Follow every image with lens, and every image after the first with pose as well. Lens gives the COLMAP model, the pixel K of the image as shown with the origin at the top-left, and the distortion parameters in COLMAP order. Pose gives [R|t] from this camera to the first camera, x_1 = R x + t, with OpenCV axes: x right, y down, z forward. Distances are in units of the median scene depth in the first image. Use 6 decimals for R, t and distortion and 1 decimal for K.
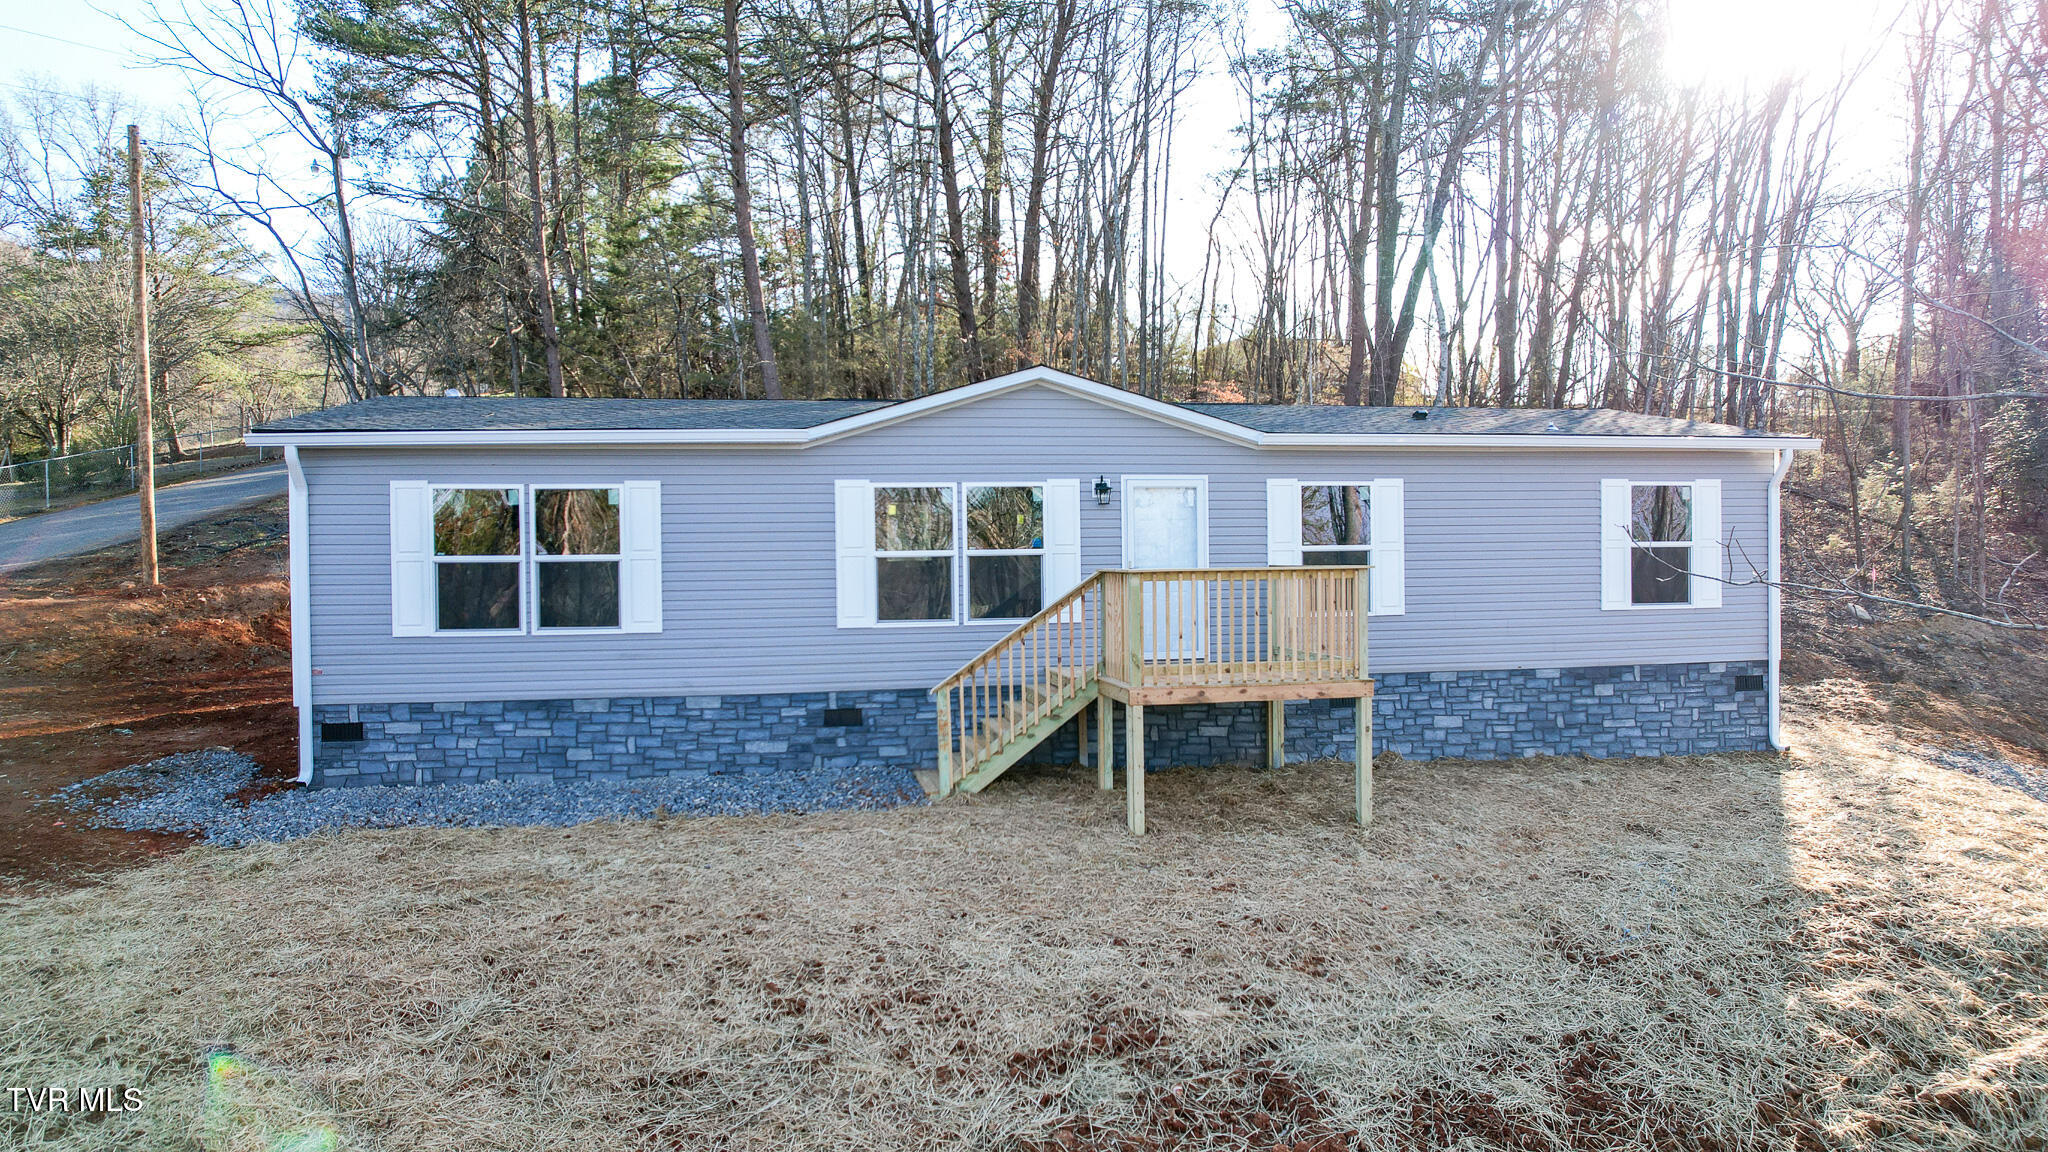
lens RADIAL K [[1305.0, 0, 1022.7], [0, 1305.0, 586.6], [0, 0, 1]] dist [-0.047662, 0.001205]
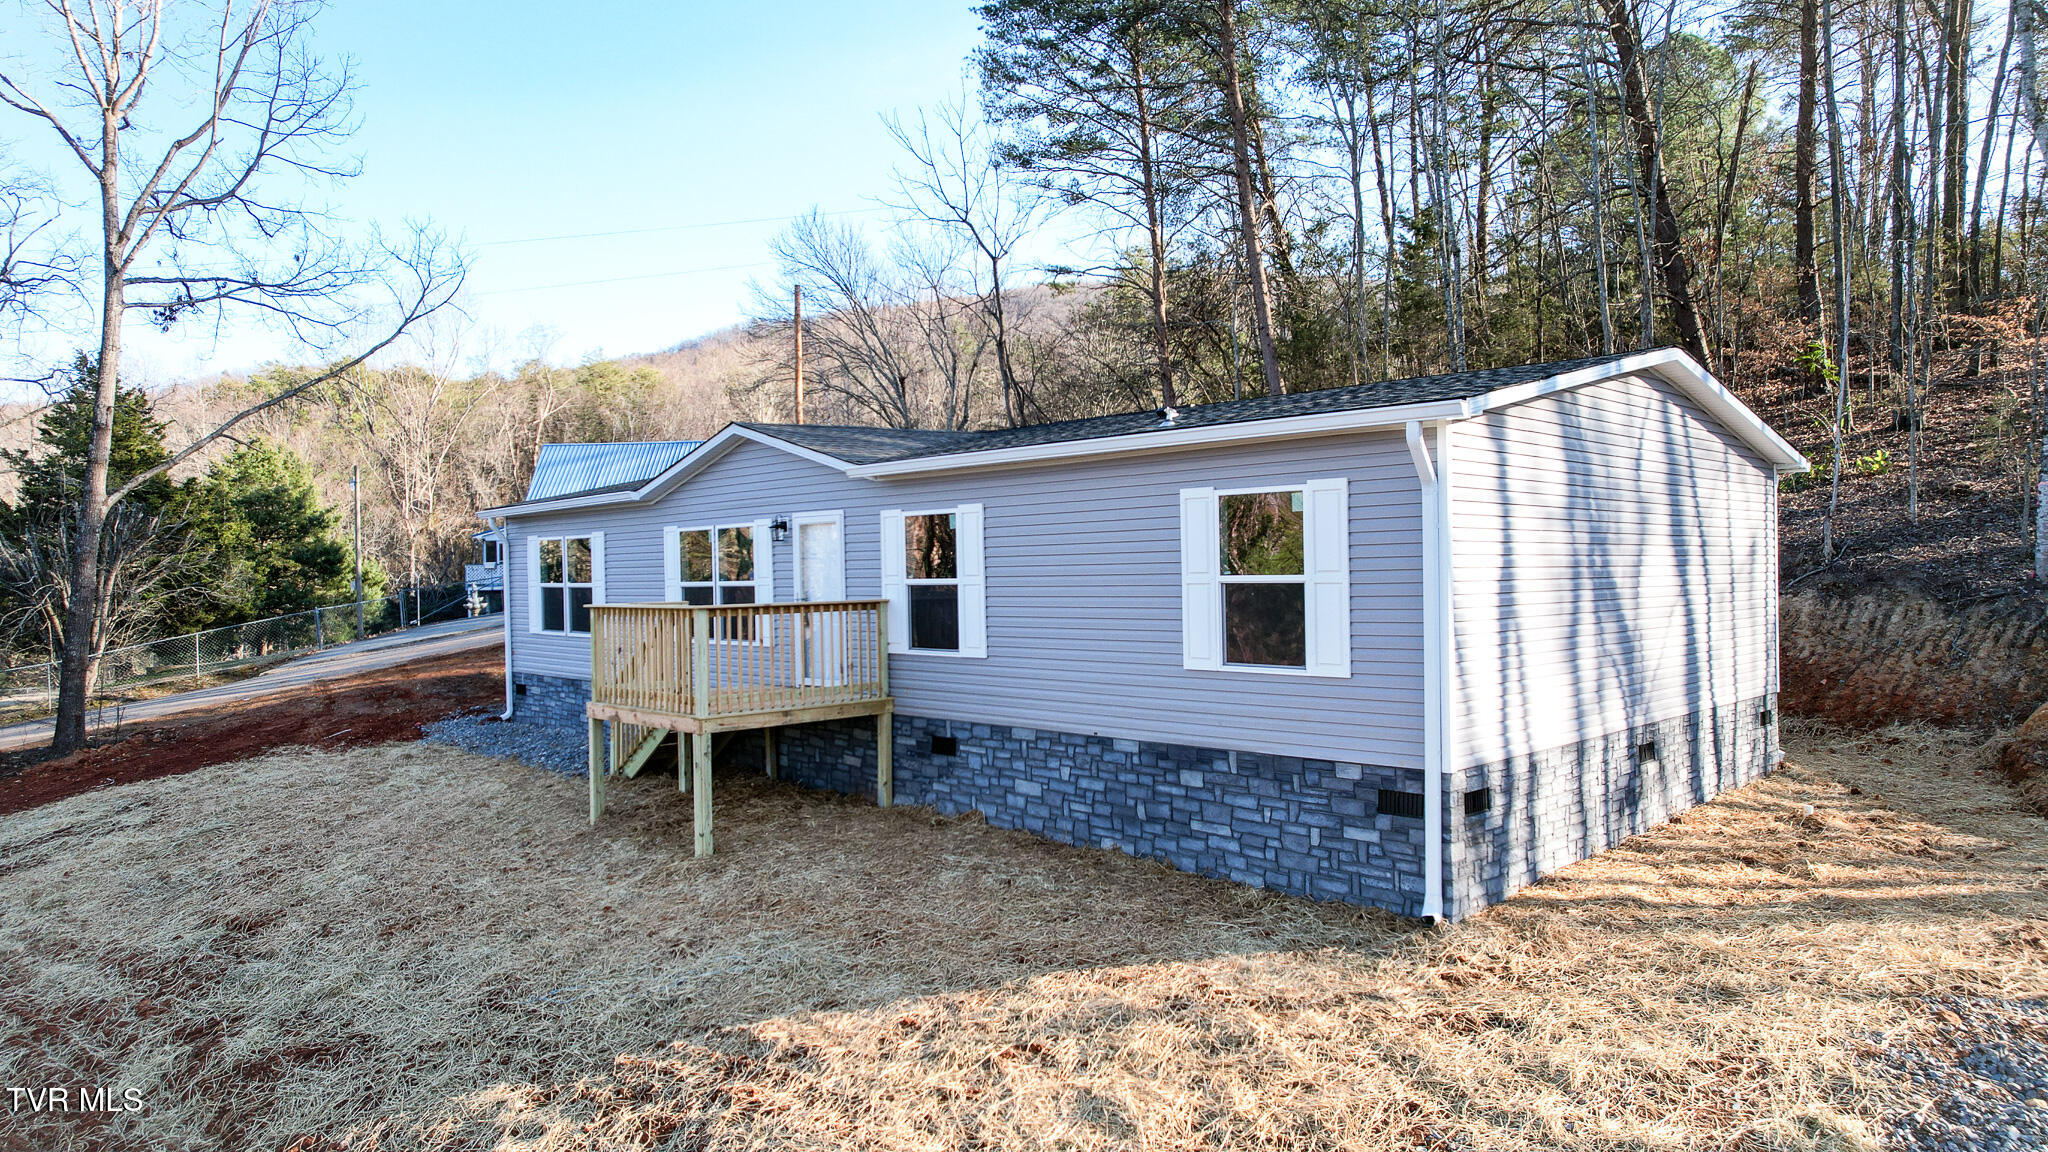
lens RADIAL K [[1305.0, 0, 1033.4], [0, 1305.0, 572.1], [0, 0, 1]] dist [-0.047662, 0.001205]
pose [[0.559131, 0.005724, -0.829059, 1.107951], [-0.006230, 0.999977, 0.002702, -0.041499], [0.829056, 0.003654, 0.559154, 0.567277]]
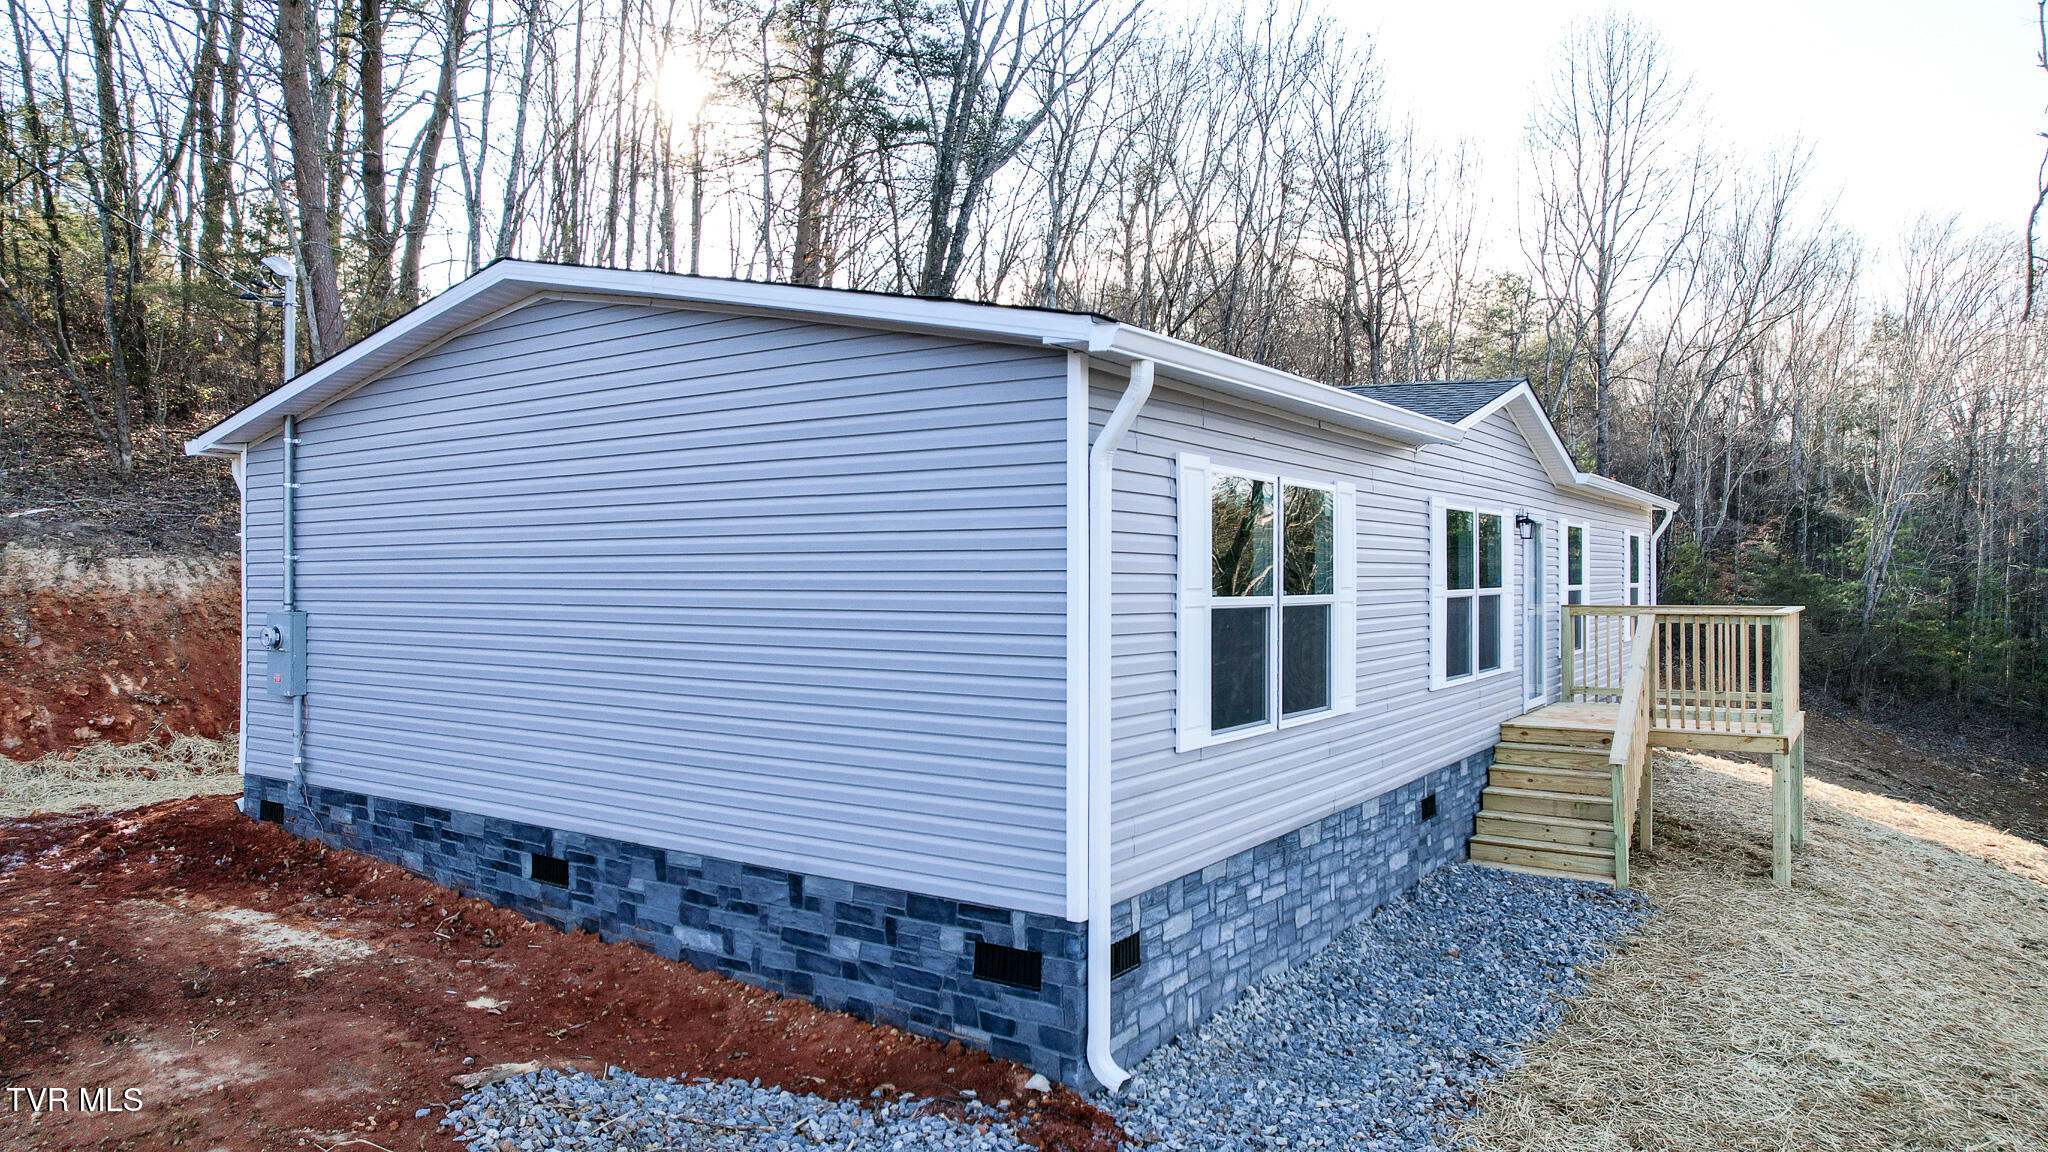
lens RADIAL K [[1305.0, 0, 1019.0], [0, 1305.0, 592.6], [0, 0, 1]] dist [-0.047662, 0.001205]
pose [[0.704794, 0.002929, 0.709406, -0.832938], [0.008424, 0.999886, -0.012498, -0.017879], [-0.709362, 0.014784, 0.704690, 0.622095]]
